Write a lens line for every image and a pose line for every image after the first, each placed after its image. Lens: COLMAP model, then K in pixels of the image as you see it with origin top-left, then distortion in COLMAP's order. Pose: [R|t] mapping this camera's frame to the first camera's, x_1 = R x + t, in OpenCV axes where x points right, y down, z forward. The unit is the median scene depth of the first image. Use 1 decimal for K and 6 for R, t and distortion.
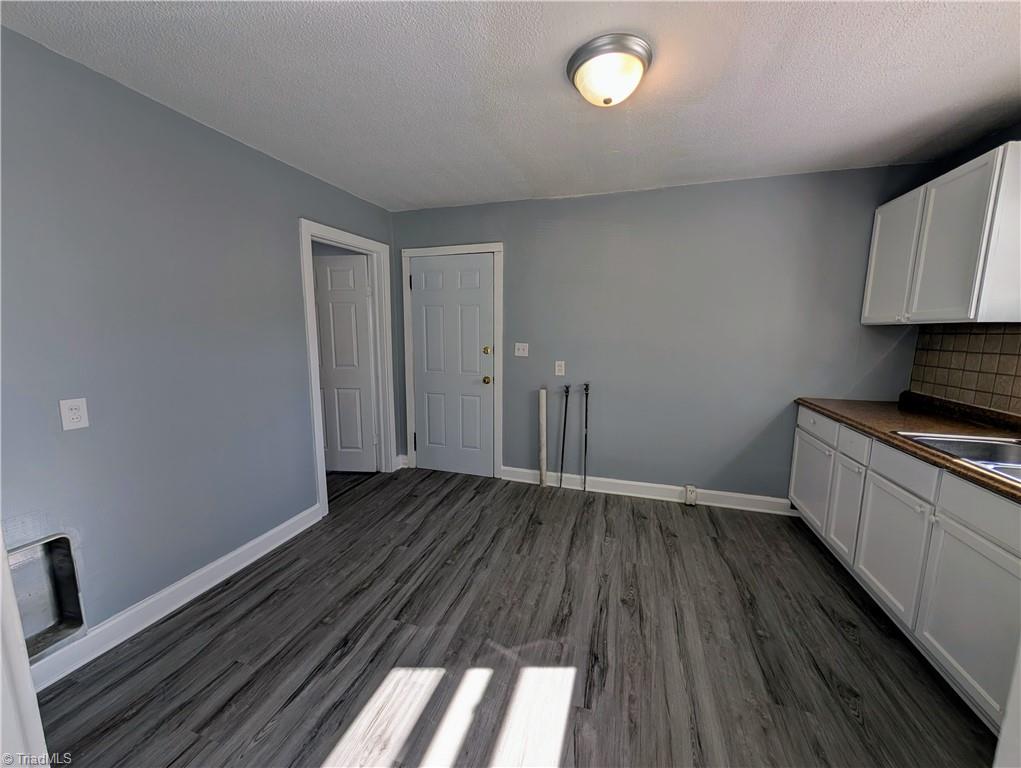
lens RADIAL K [[386.0, 0, 513.4], [0, 386.0, 385.9], [0, 0, 1]] dist [0.000062, -0.000099]
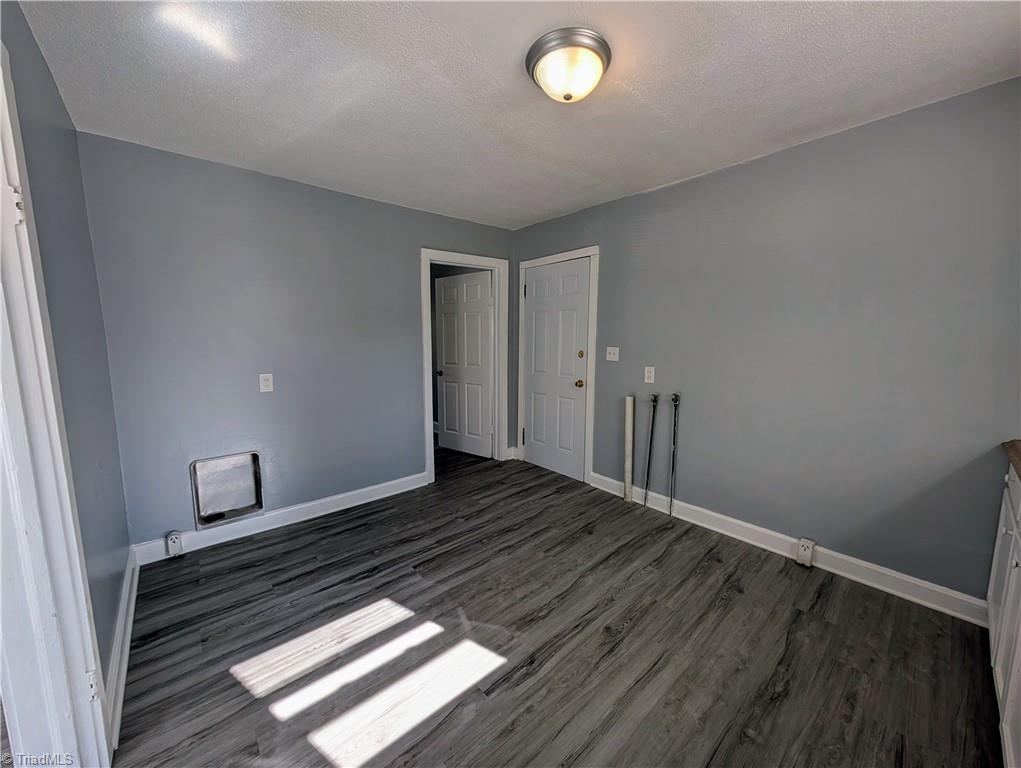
lens RADIAL K [[386.0, 0, 513.4], [0, 386.0, 385.9], [0, 0, 1]] dist [0.000062, -0.000099]
pose [[0.850684, 0.062750, -0.521918, 0.398802], [-0.072572, 0.997362, 0.001627, 0.002468], [0.520643, 0.036492, 0.852994, 0.067528]]
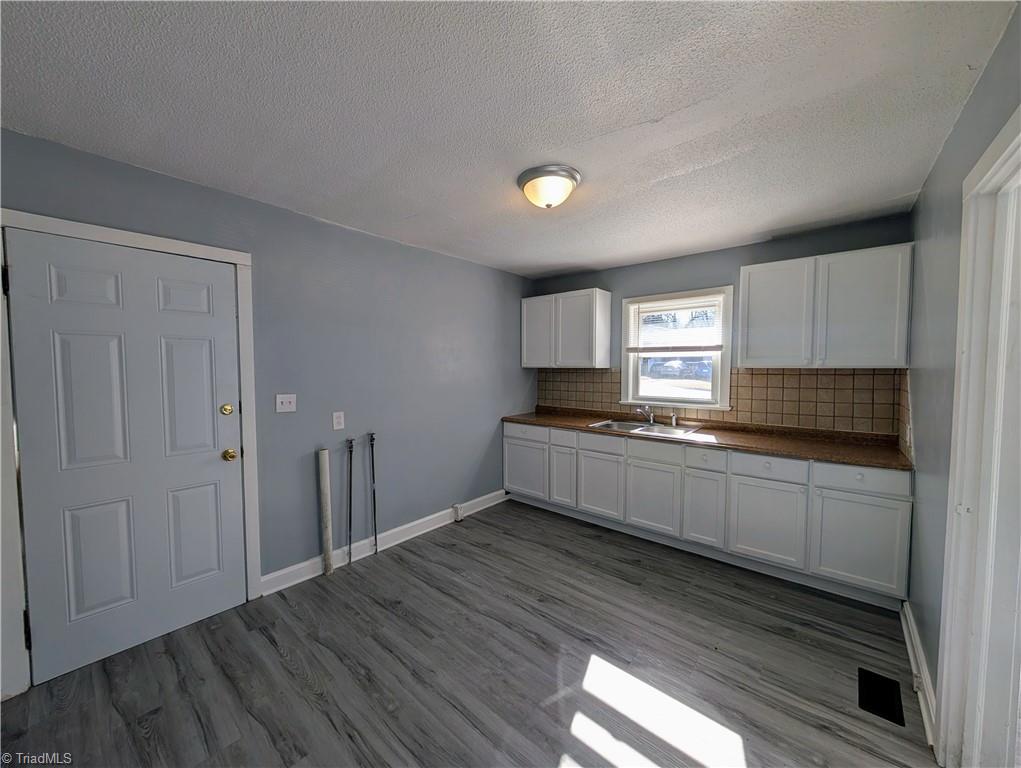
lens RADIAL K [[386.0, 0, 513.4], [0, 386.0, 385.9], [0, 0, 1]] dist [0.000062, -0.000099]
pose [[0.394435, -0.055051, 0.917273, -0.605988], [0.133123, 0.991097, 0.002238, -0.088292], [-0.909230, 0.121227, 0.398252, 0.385352]]
